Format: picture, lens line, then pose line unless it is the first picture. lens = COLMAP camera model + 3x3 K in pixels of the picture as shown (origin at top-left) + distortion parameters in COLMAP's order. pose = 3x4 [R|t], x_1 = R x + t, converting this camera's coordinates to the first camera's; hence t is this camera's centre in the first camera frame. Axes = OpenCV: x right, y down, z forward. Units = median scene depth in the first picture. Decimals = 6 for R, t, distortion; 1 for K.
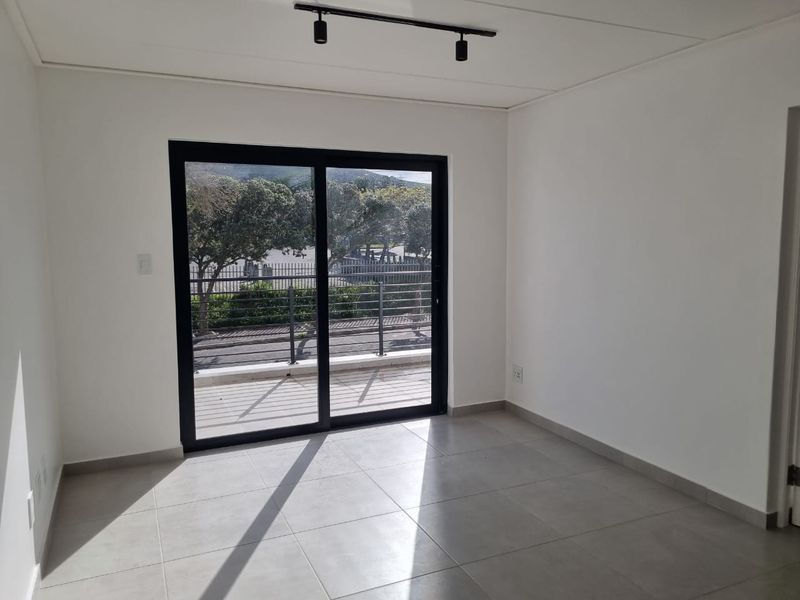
lens RADIAL K [[598.1, 0, 400.1], [0, 598.1, 296.3], [0, 0, 1]] dist [0.008547, -0.001819]
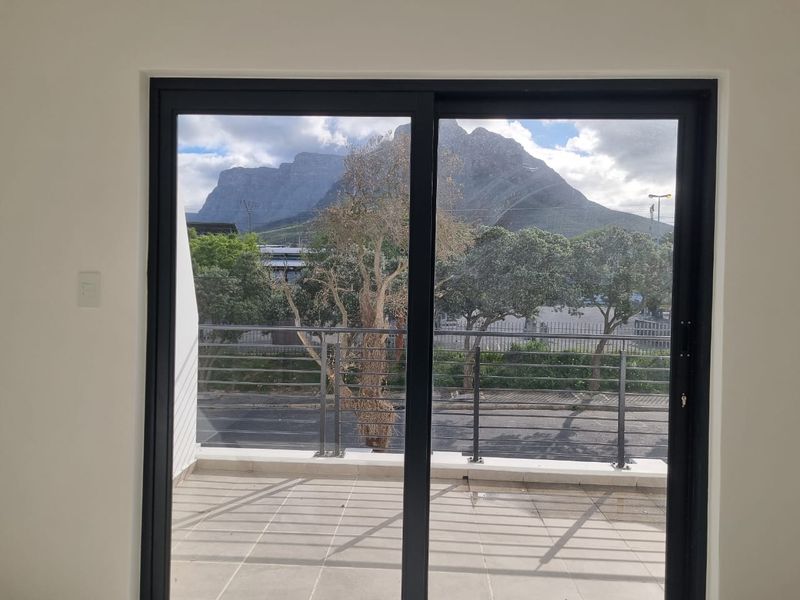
lens RADIAL K [[603.7, 0, 401.0], [0, 603.7, 295.7], [0, 0, 1]] dist [0.017543, -0.003968]
pose [[0.885211, 0.030126, -0.464213, 0.017837], [-0.076226, 0.993806, -0.080862, -0.003795], [0.458902, 0.106965, 0.882025, 0.104232]]
